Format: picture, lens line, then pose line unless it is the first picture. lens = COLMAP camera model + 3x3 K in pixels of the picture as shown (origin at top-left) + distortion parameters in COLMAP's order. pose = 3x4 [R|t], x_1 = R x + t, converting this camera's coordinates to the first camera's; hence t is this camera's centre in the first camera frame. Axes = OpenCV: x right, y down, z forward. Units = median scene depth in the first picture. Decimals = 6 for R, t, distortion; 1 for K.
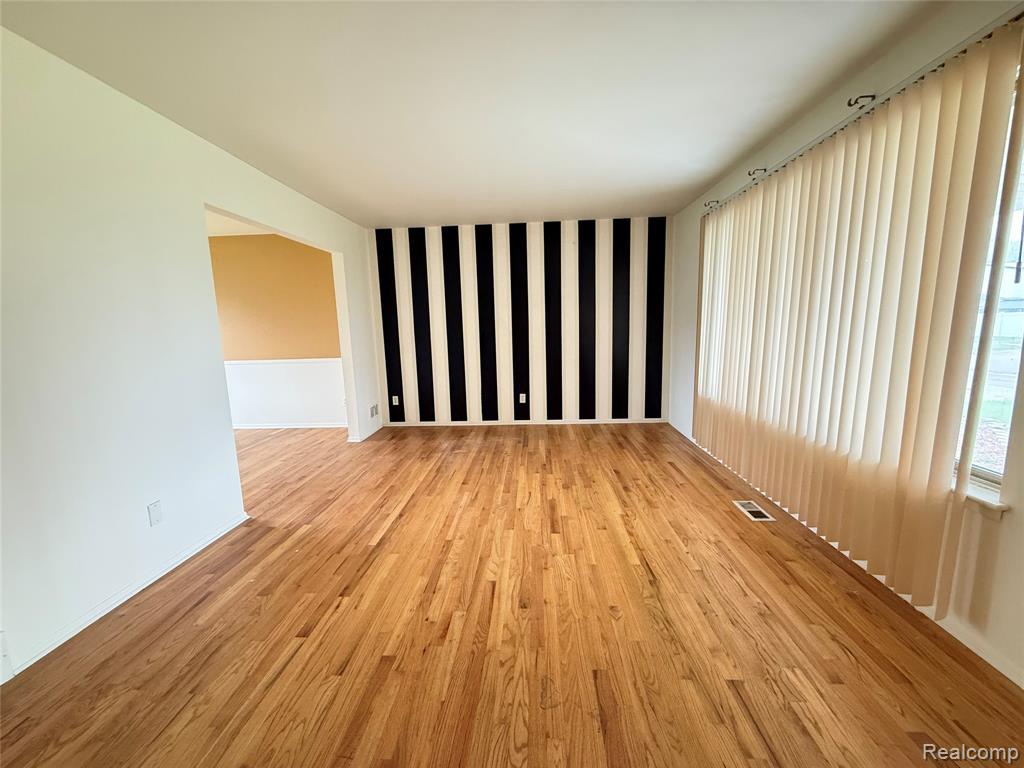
lens RADIAL K [[401.8, 0, 505.5], [0, 401.8, 386.6], [0, 0, 1]] dist [-0.000118, 0.000008]
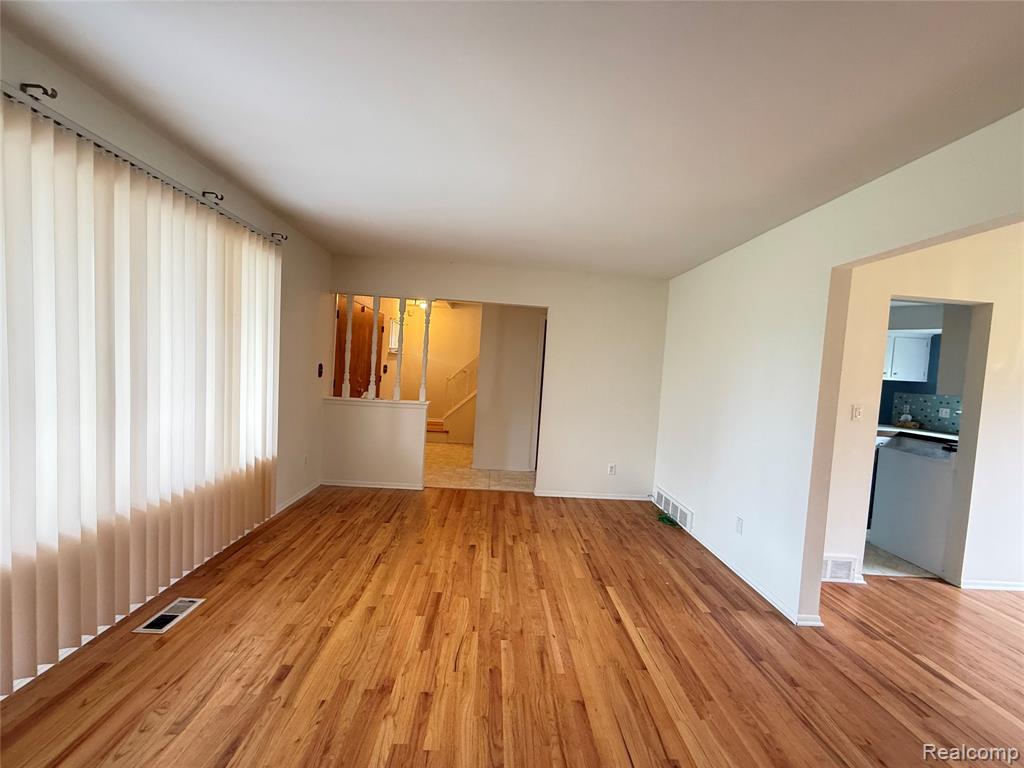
lens RADIAL K [[411.0, 0, 510.3], [0, 411.0, 382.3], [0, 0, 1]] dist [0.002427, 0.000201]
pose [[-0.993080, -0.034112, -0.112374, 0.066175], [-0.055082, 0.980399, 0.189165, -0.285907], [0.103719, 0.194045, -0.975494, 1.589503]]
